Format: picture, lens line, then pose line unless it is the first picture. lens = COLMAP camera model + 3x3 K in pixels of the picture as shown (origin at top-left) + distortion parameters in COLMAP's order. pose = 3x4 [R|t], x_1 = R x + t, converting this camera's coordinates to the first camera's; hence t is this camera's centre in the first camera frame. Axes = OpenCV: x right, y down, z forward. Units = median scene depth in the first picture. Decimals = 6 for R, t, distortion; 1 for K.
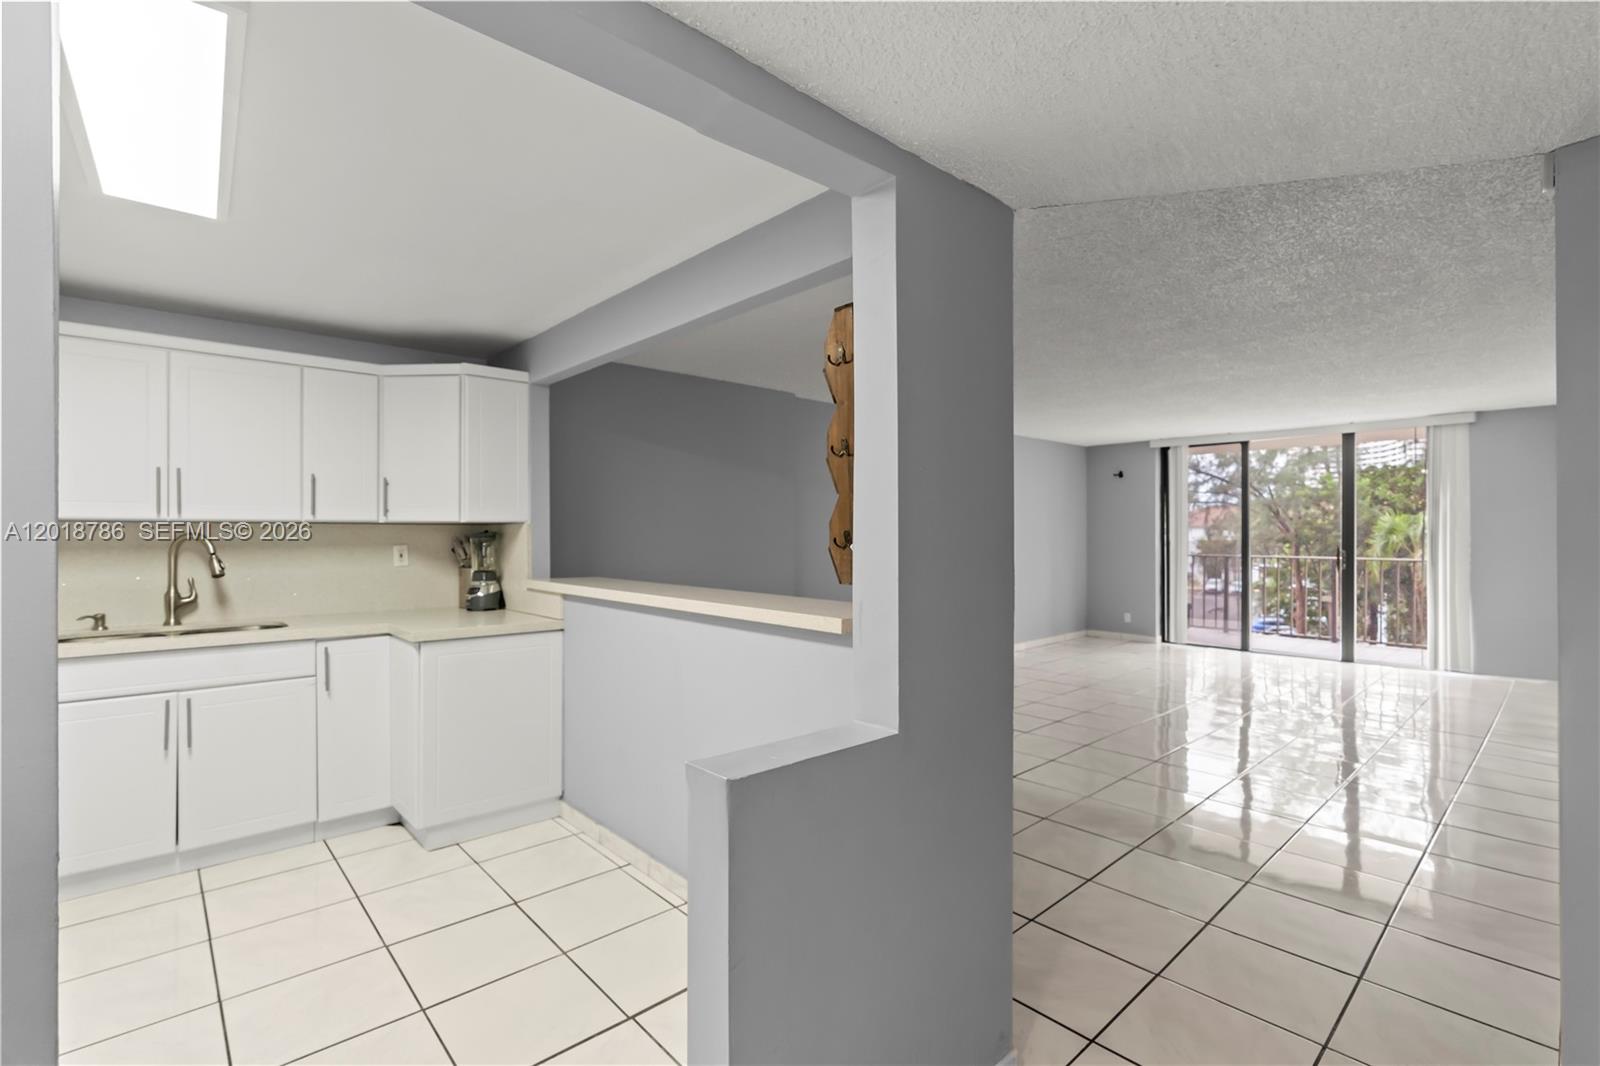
lens RADIAL K [[726.4, 0, 798.0], [0, 726.4, 530.4], [0, 0, 1]] dist [-0.000417, 0.000306]
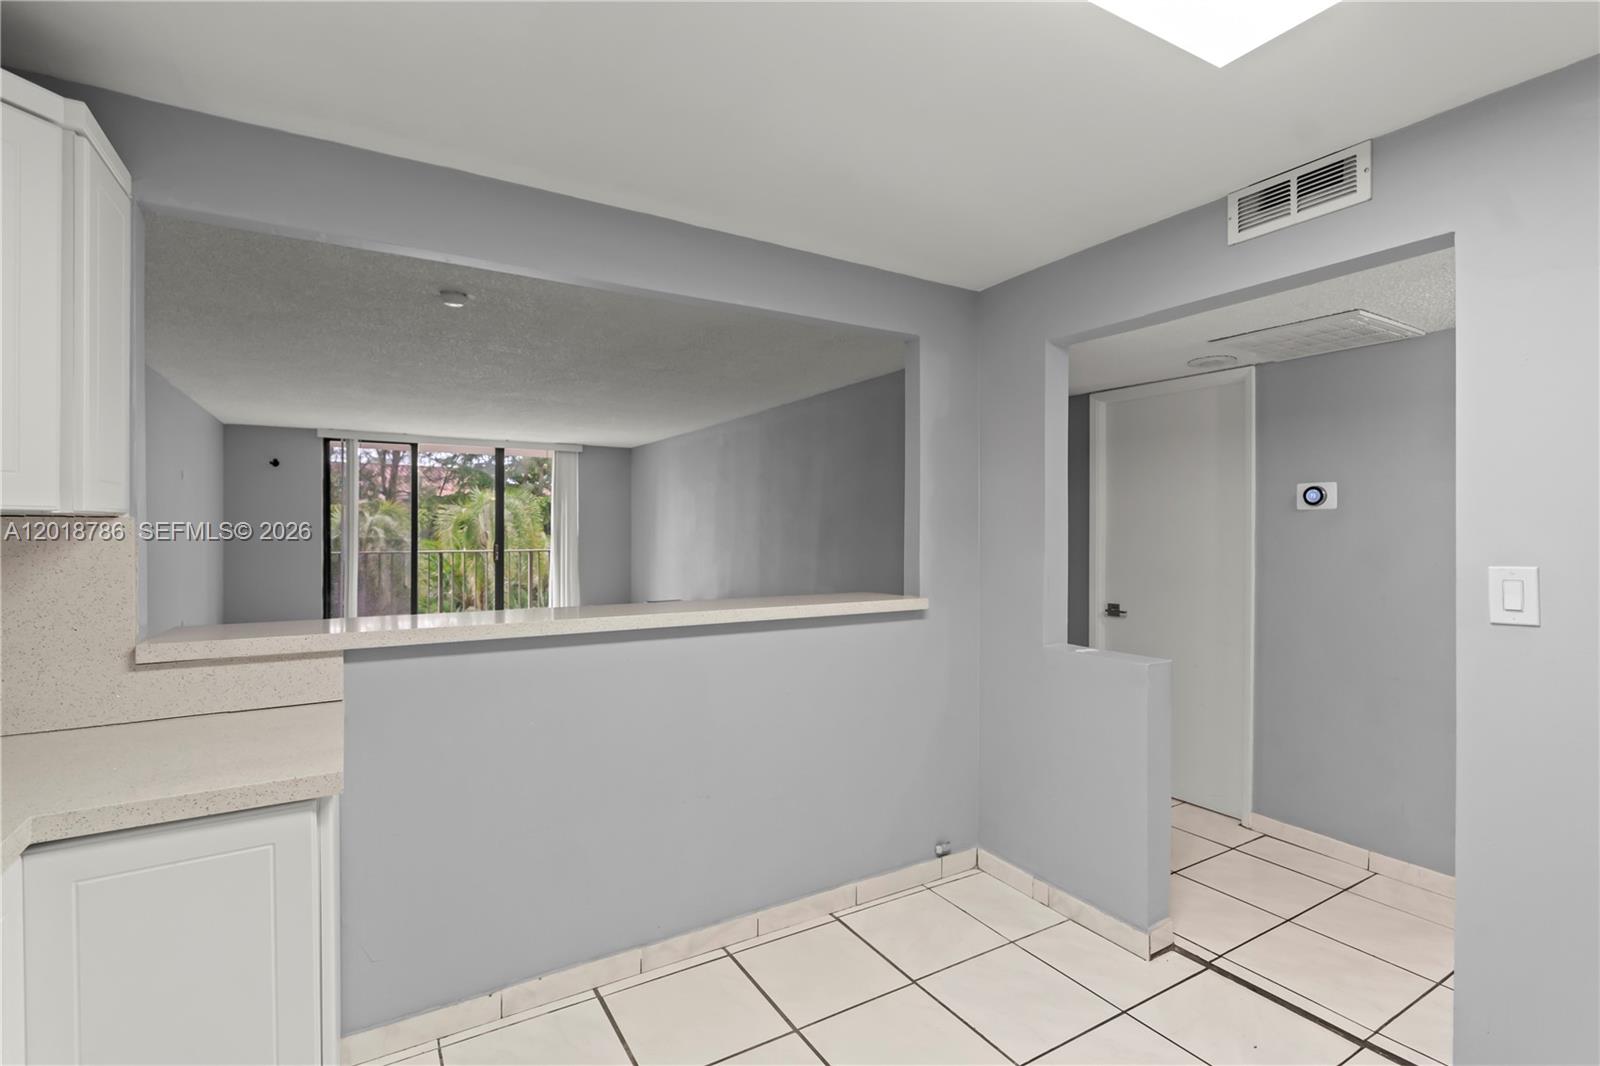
lens RADIAL K [[726.4, 0, 794.9], [0, 726.4, 531.2], [0, 0, 1]] dist [-0.000417, 0.000306]
pose [[0.193256, -0.007512, 0.981120, -0.748508], [-0.003463, 0.999959, 0.008338, -0.006508], [-0.981142, -0.005009, 0.193222, 0.533987]]
